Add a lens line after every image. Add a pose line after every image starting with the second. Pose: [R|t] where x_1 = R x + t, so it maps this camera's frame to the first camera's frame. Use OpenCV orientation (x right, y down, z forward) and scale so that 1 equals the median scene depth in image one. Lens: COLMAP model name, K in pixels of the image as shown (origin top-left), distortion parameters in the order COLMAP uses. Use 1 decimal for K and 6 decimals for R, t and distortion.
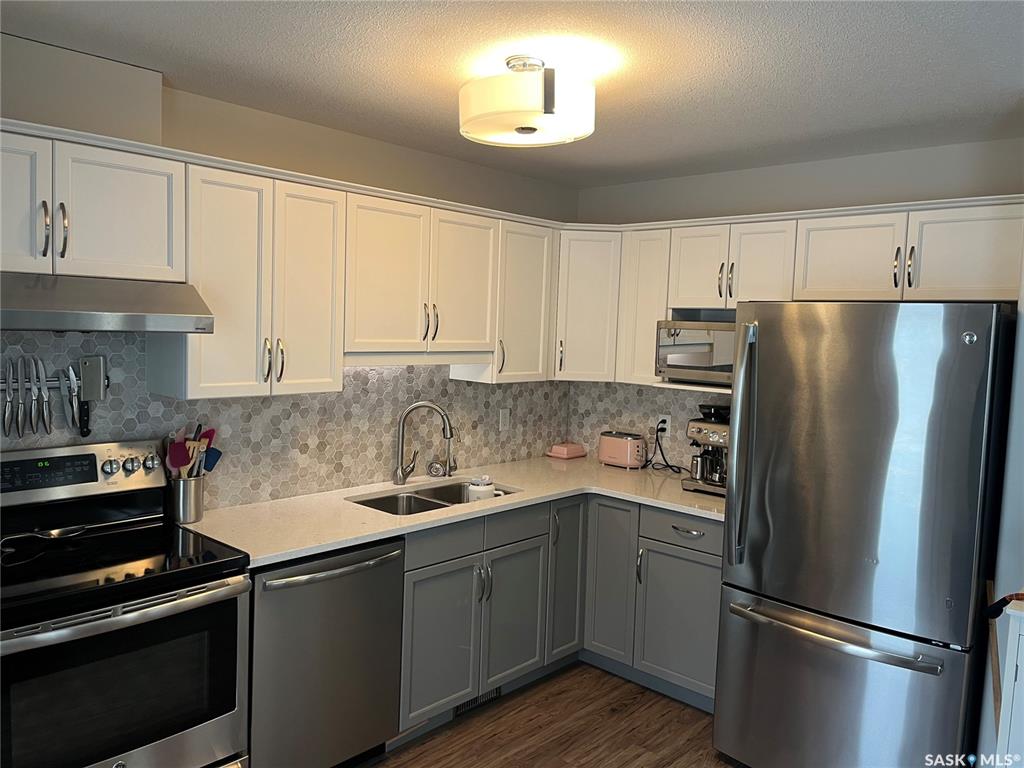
lens RADIAL K [[774.0, 0, 512.0], [0, 774.0, 384.0], [0, 0, 1]] dist [0.093782, -0.124607]
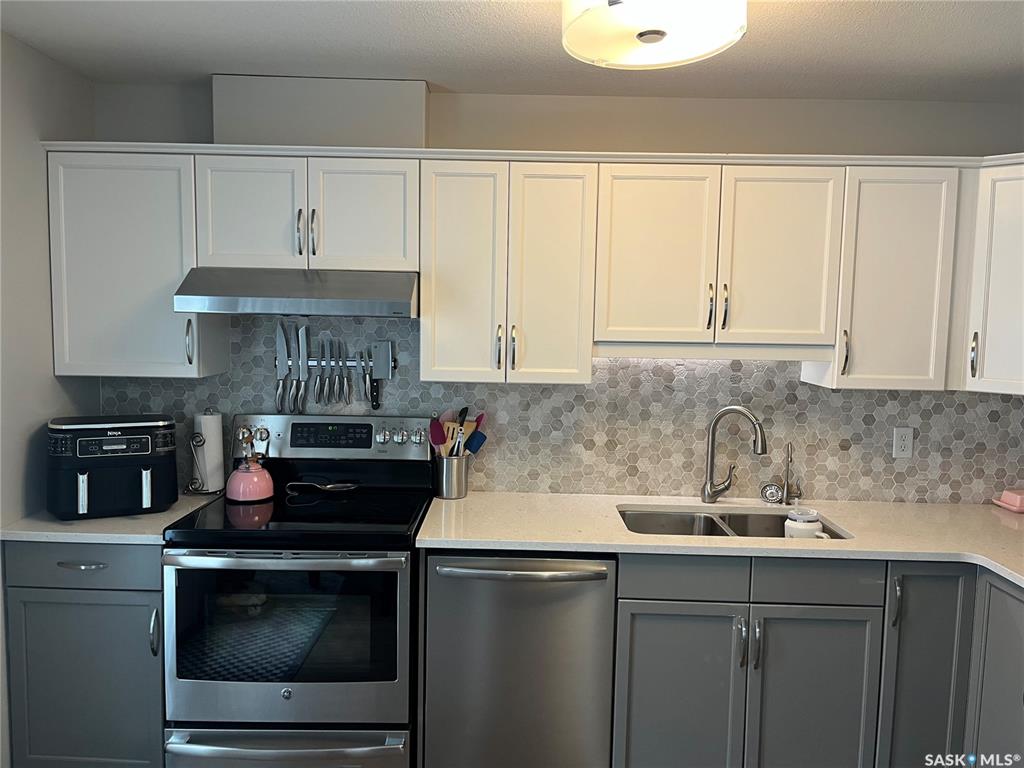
lens RADIAL K [[774.0, 0, 512.0], [0, 774.0, 384.0], [0, 0, 1]] dist [0.093782, -0.124607]
pose [[0.676479, 0.047268, -0.734944, 0.347620], [-0.055267, 0.998382, 0.013341, 0.001950], [0.734386, 0.031593, 0.677997, 0.285315]]
